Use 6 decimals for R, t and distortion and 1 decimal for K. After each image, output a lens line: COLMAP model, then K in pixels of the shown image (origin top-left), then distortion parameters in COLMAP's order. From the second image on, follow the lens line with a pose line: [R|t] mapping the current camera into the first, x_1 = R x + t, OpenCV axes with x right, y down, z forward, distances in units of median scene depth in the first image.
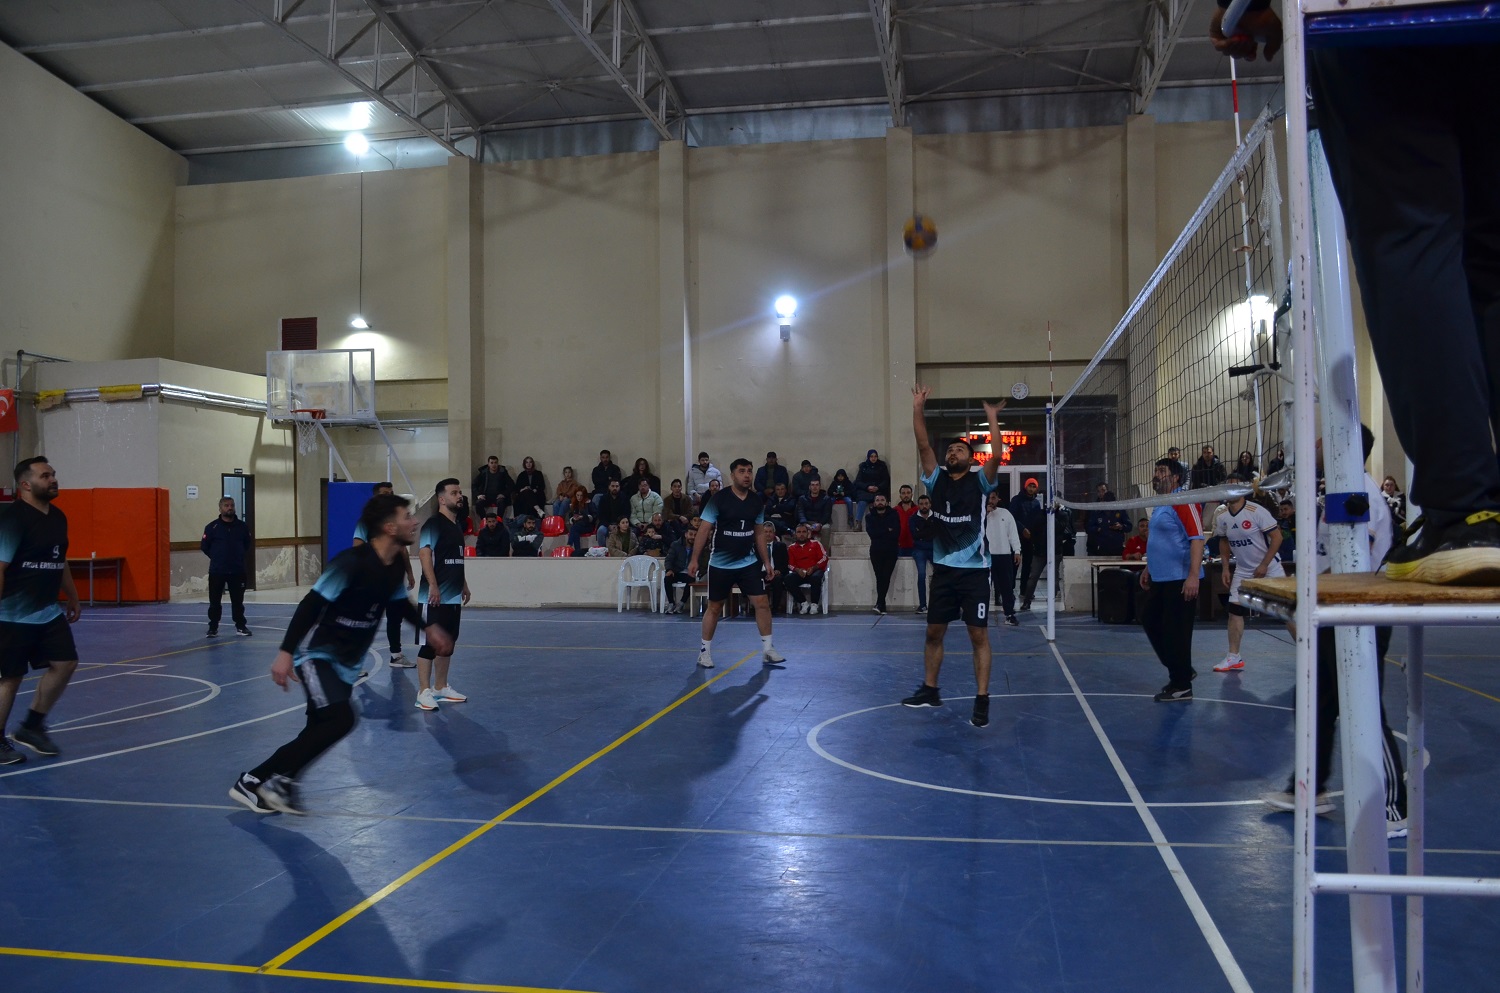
lens RADIAL K [[1272.6, 0, 750.0], [0, 1272.6, 496.5], [0, 0, 1]] dist [-0.128175, 0.142582]
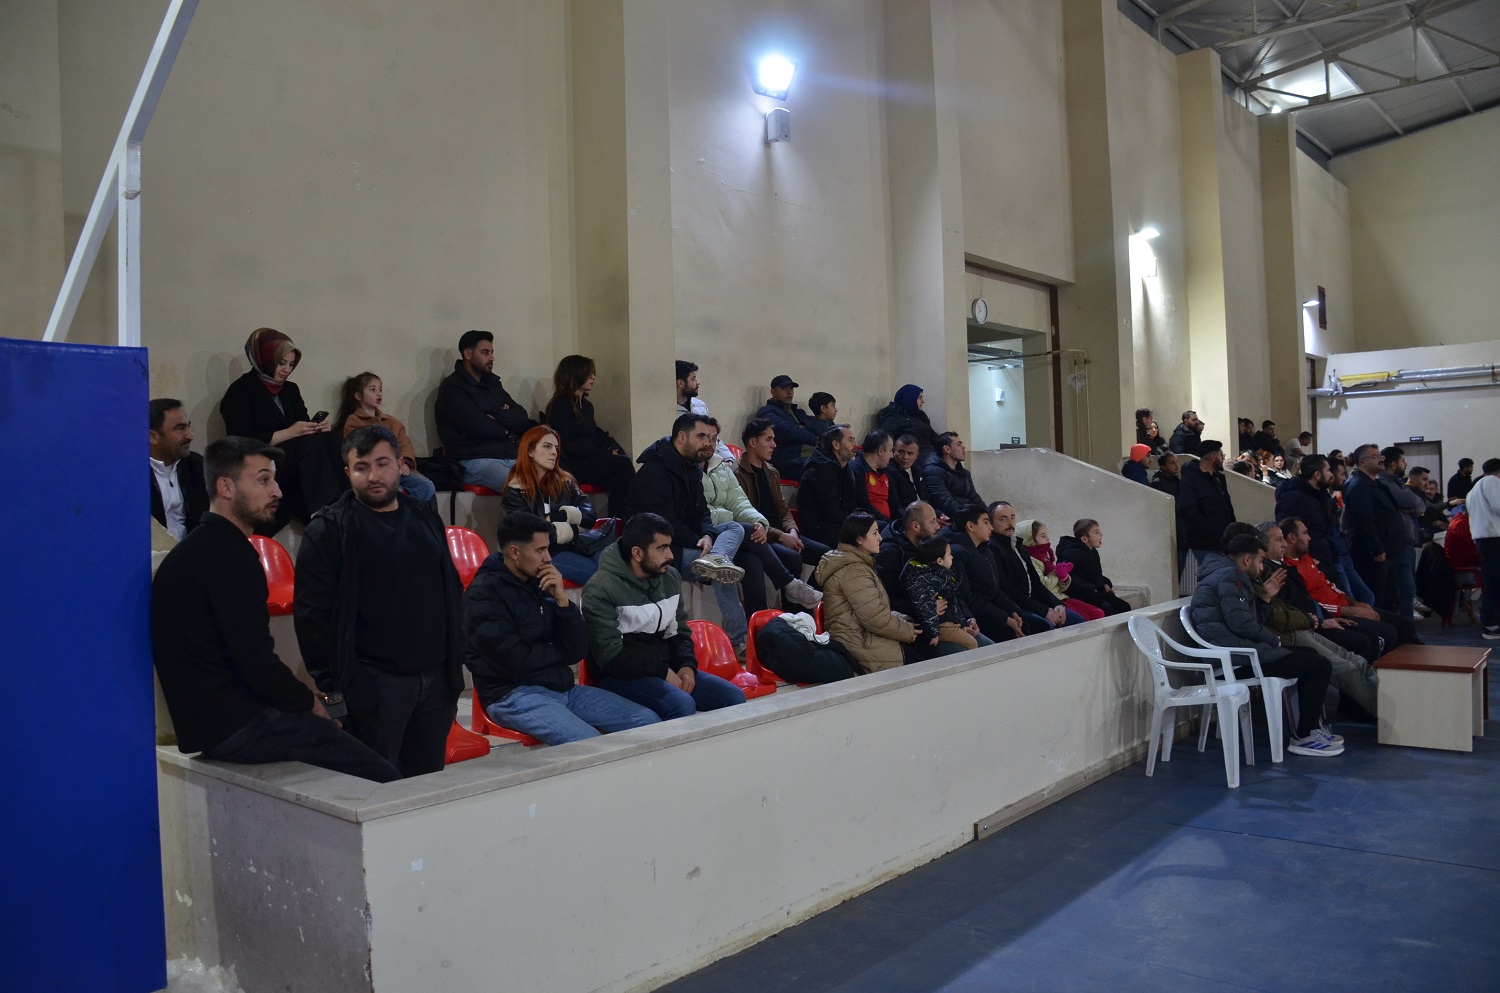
lens RADIAL K [[1150.5, 0, 750.0], [0, 1150.5, 496.5], [0, 0, 1]] dist [-0.001936, -0.000662]
pose [[0.507791, -0.012325, 0.861392, -0.343381], [0.012341, 0.999899, 0.007031, 0.005685], [-0.861392, 0.007060, 0.507892, 0.787471]]
